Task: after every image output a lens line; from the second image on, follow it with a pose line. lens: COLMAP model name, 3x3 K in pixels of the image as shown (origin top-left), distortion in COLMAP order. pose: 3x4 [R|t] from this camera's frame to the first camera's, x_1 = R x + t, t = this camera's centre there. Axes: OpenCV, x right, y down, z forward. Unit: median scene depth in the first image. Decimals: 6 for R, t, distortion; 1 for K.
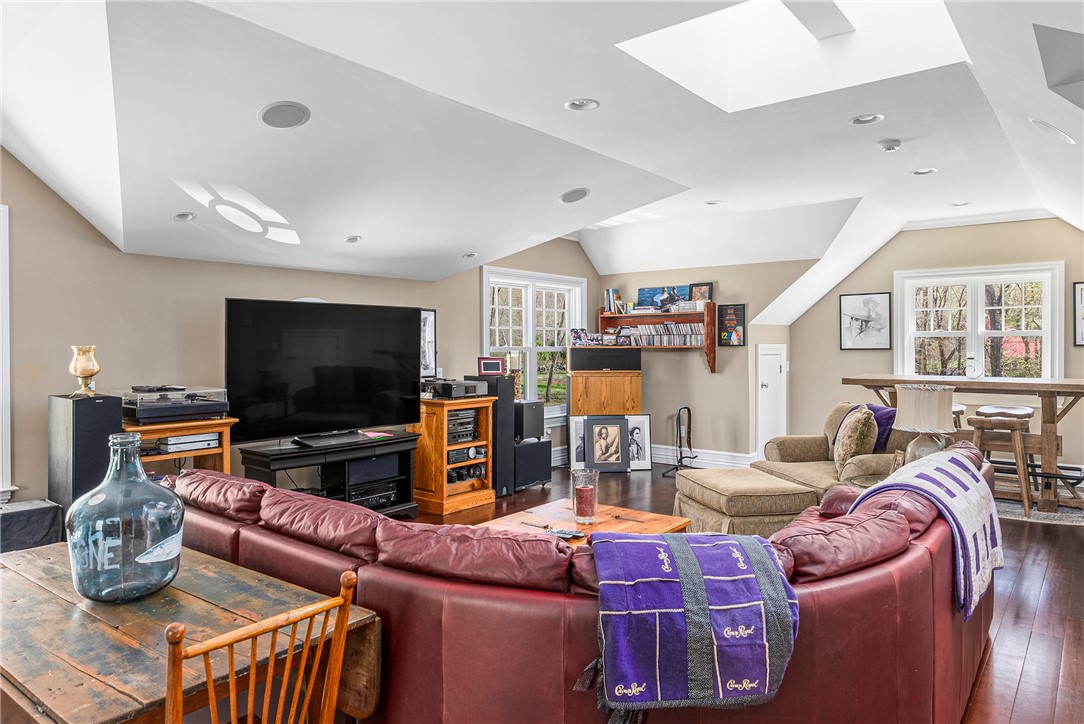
lens RADIAL K [[700.9, 0, 540.2], [0, 700.9, 346.2], [0, 0, 1]] dist [0.026011, 0.000703]
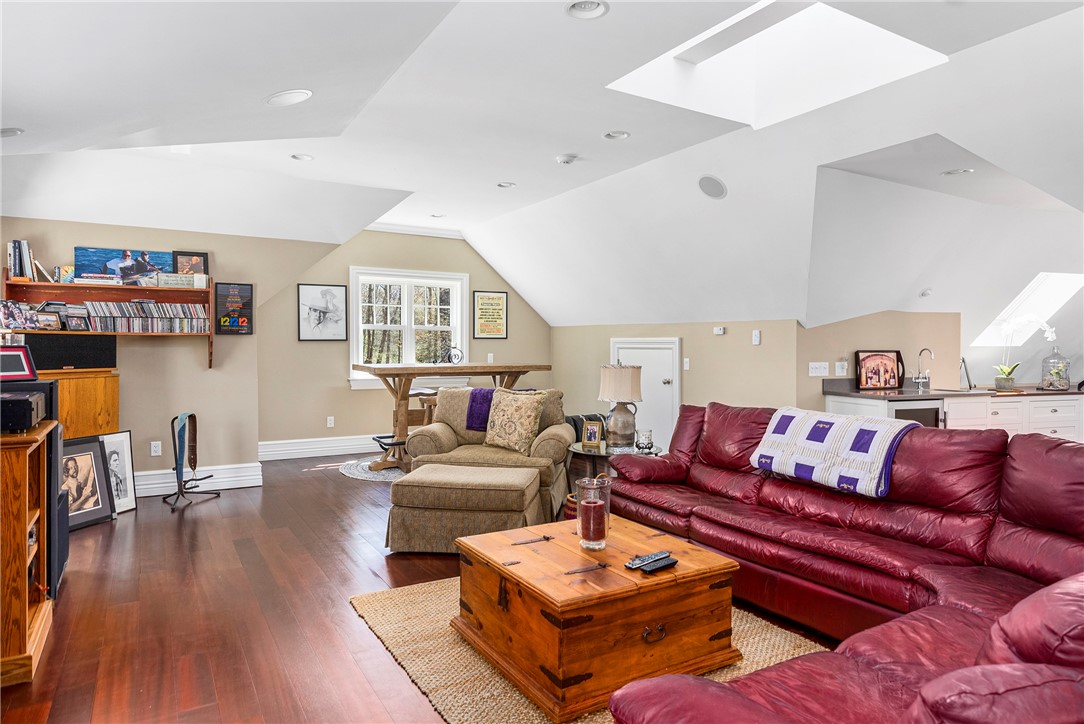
lens RADIAL K [[656.6, 0, 542.0], [0, 656.6, 362.0], [0, 0, 1]] dist [0.001521, 0.000981]
pose [[0.351335, -0.020386, 0.936028, -0.309857], [-0.002973, 0.999734, 0.022889, 0.013023], [-0.936245, -0.010824, 0.351181, 0.385461]]
